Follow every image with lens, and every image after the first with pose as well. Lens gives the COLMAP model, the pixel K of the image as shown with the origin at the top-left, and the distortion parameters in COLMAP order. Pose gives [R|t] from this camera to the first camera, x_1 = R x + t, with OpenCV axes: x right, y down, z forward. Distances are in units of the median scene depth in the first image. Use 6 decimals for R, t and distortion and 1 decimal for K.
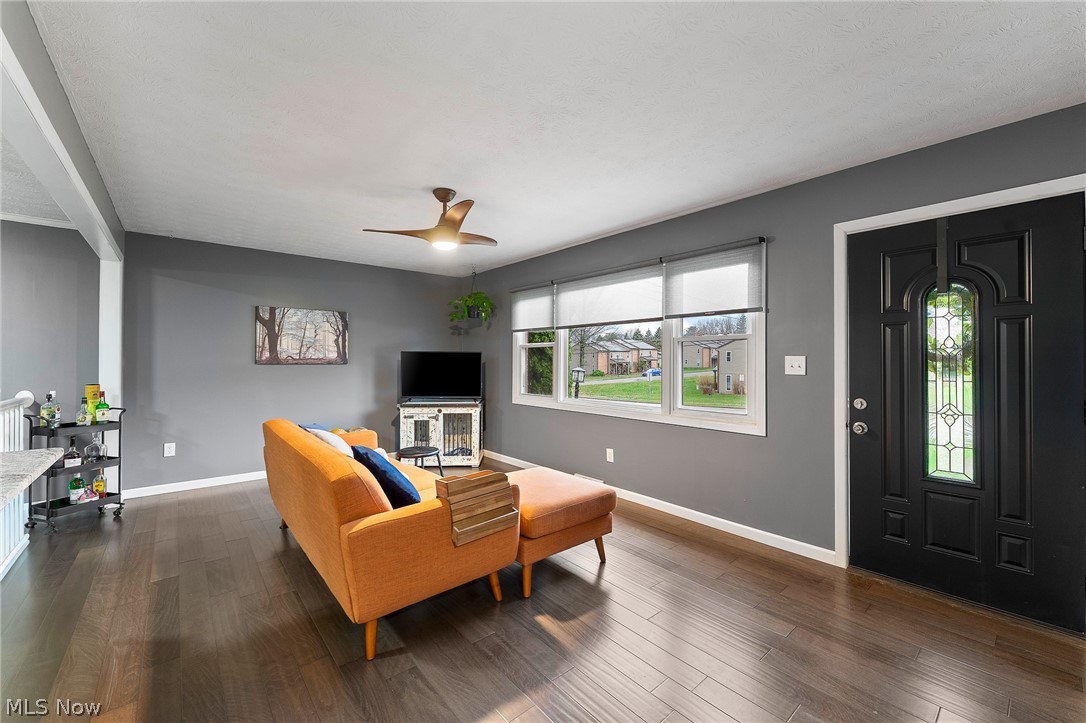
lens RADIAL K [[440.4, 0, 539.3], [0, 440.4, 359.8], [0, 0, 1]] dist [-0.002700, -0.000539]
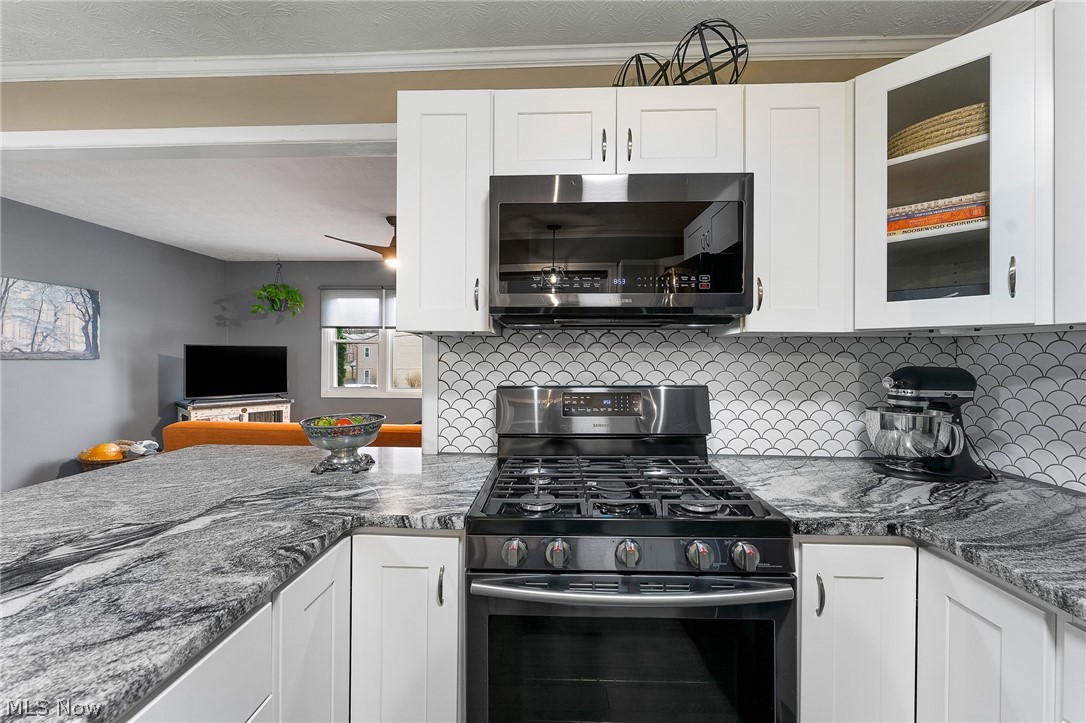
lens RADIAL K [[440.4, 0, 542.8], [0, 440.4, 355.4], [0, 0, 1]] dist [-0.002700, -0.000539]
pose [[0.679904, 0.002864, 0.733295, -0.474285], [-0.003016, 0.999995, -0.001110, 0.001212], [-0.733295, -0.001457, 0.679909, -0.074393]]
